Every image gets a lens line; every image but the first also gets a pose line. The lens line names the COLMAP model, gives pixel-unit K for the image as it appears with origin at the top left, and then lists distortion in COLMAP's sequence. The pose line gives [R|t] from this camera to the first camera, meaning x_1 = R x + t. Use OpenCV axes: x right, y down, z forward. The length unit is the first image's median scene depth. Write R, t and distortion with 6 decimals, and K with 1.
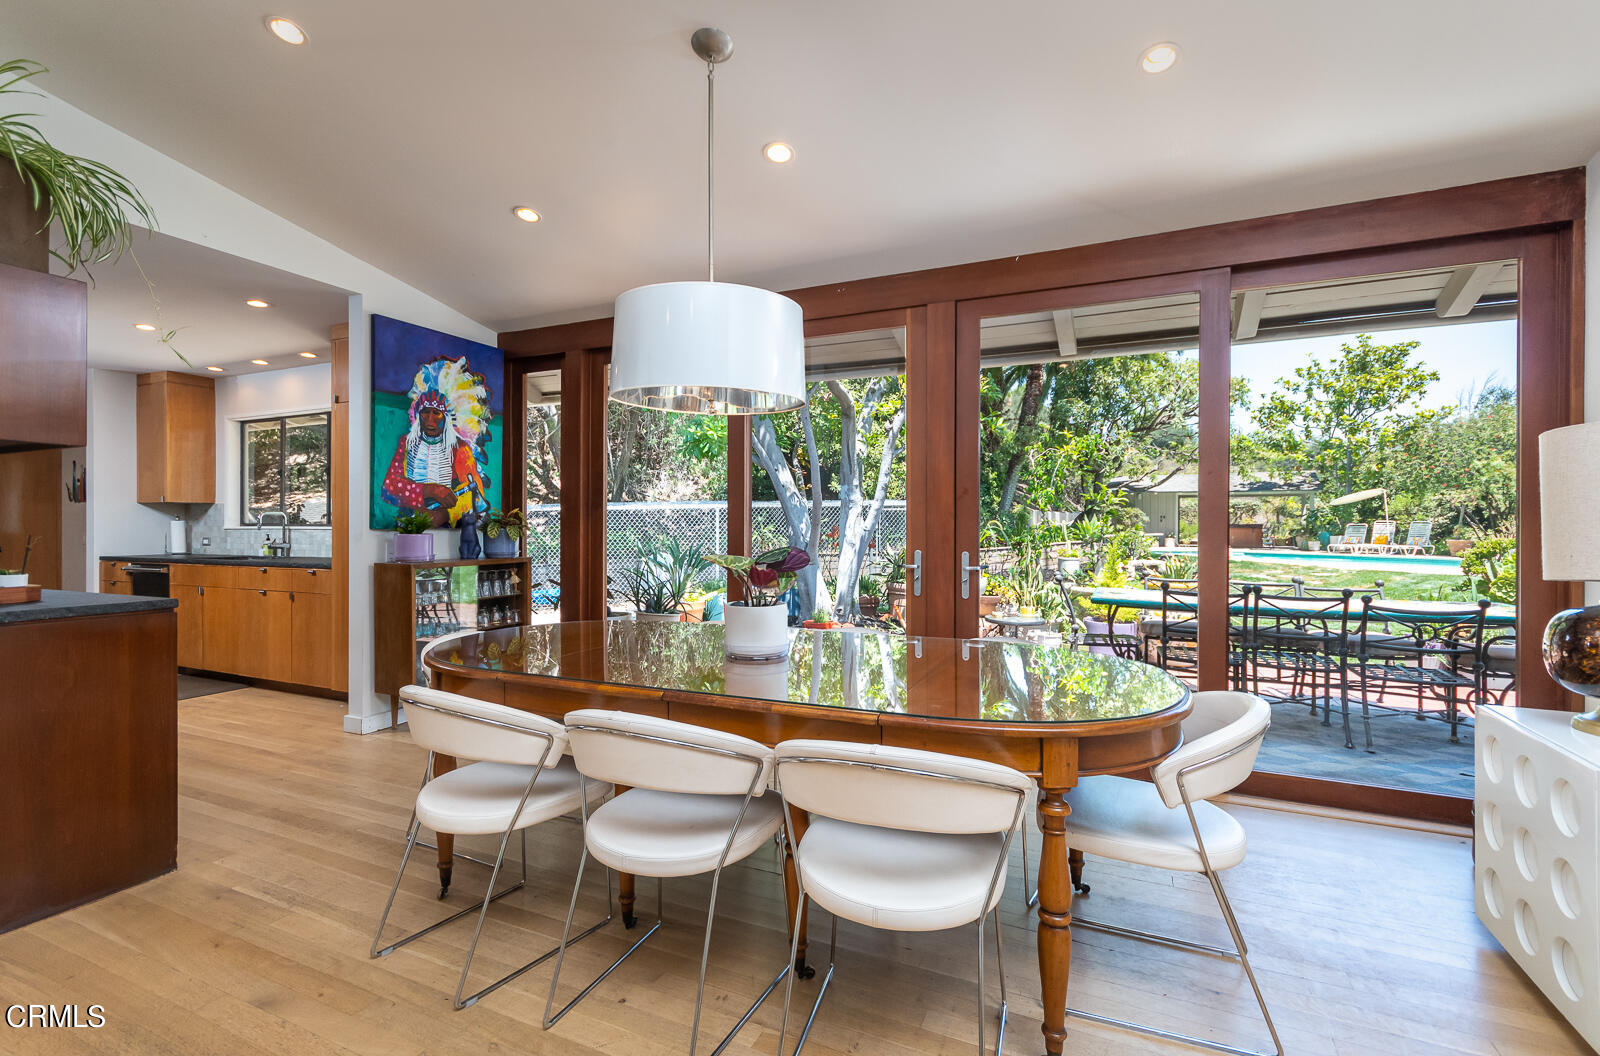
lens RADIAL K [[732.0, 0, 802.9], [0, 732.0, 530.3], [0, 0, 1]] dist [0.013811, 0.000294]
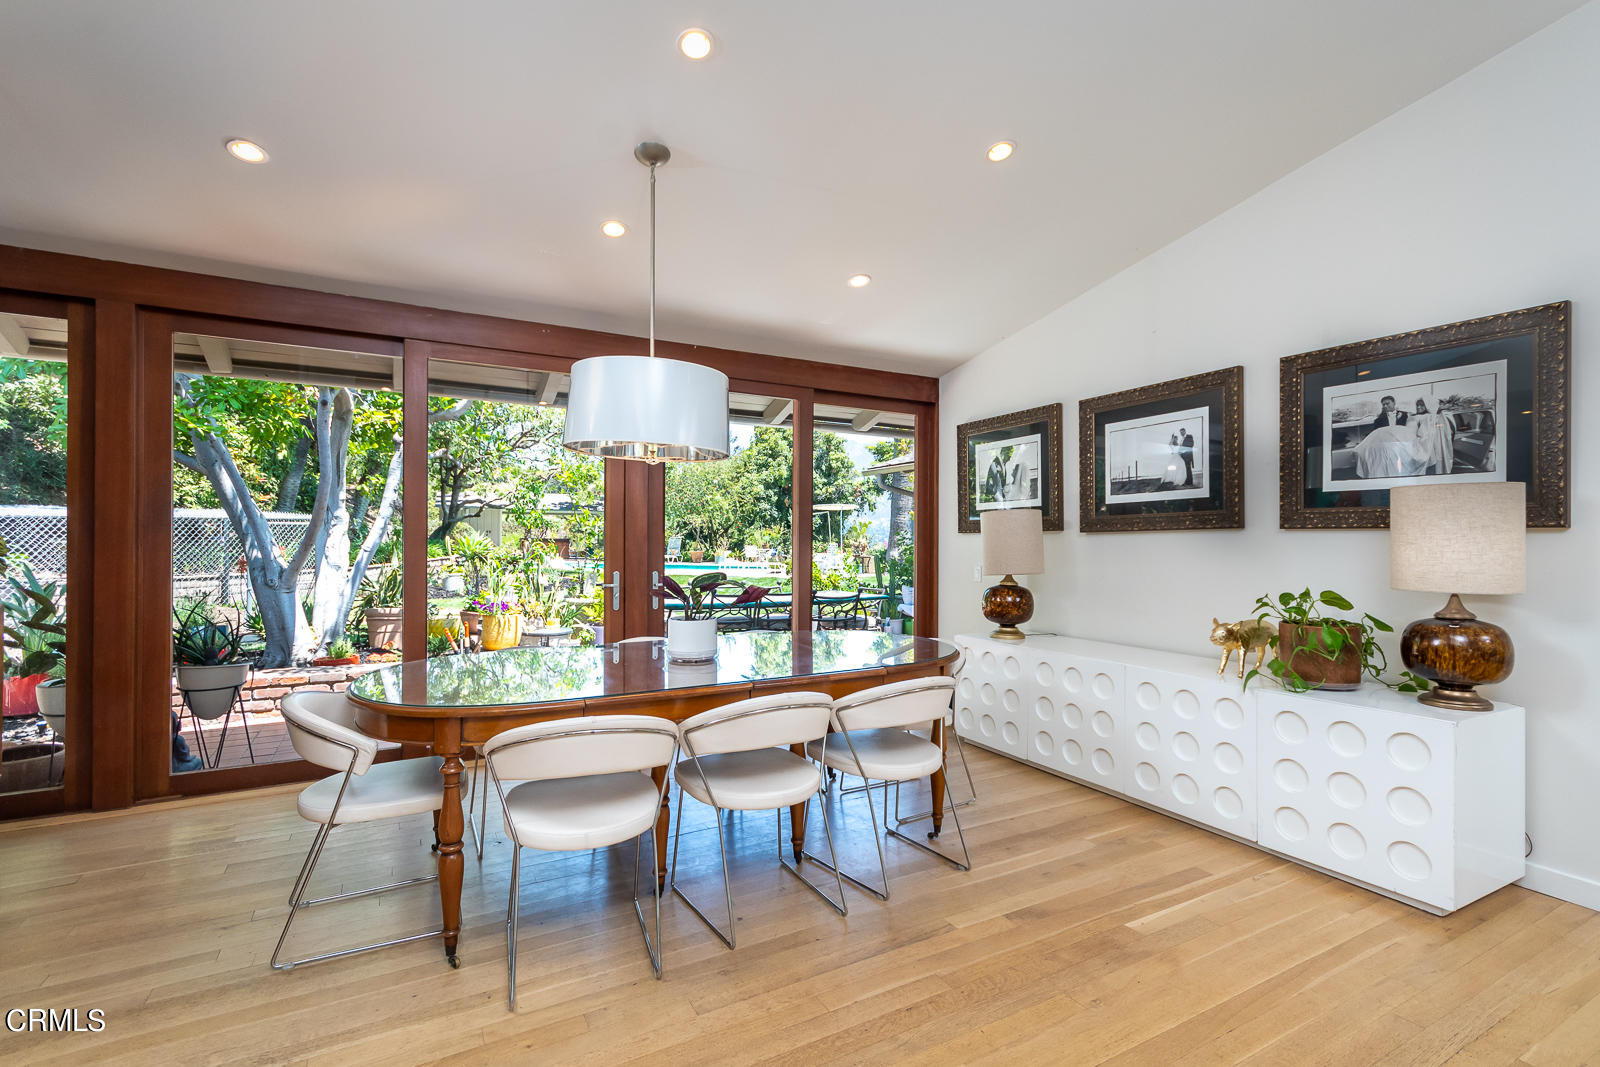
lens RADIAL K [[730.3, 0, 804.4], [0, 730.3, 534.3], [0, 0, 1]] dist [-0.000242, -0.001784]
pose [[0.591455, 0.009569, 0.806282, -0.582454], [-0.001524, 0.999941, -0.010749, -0.017955], [-0.806337, 0.005129, 0.591434, 0.062536]]
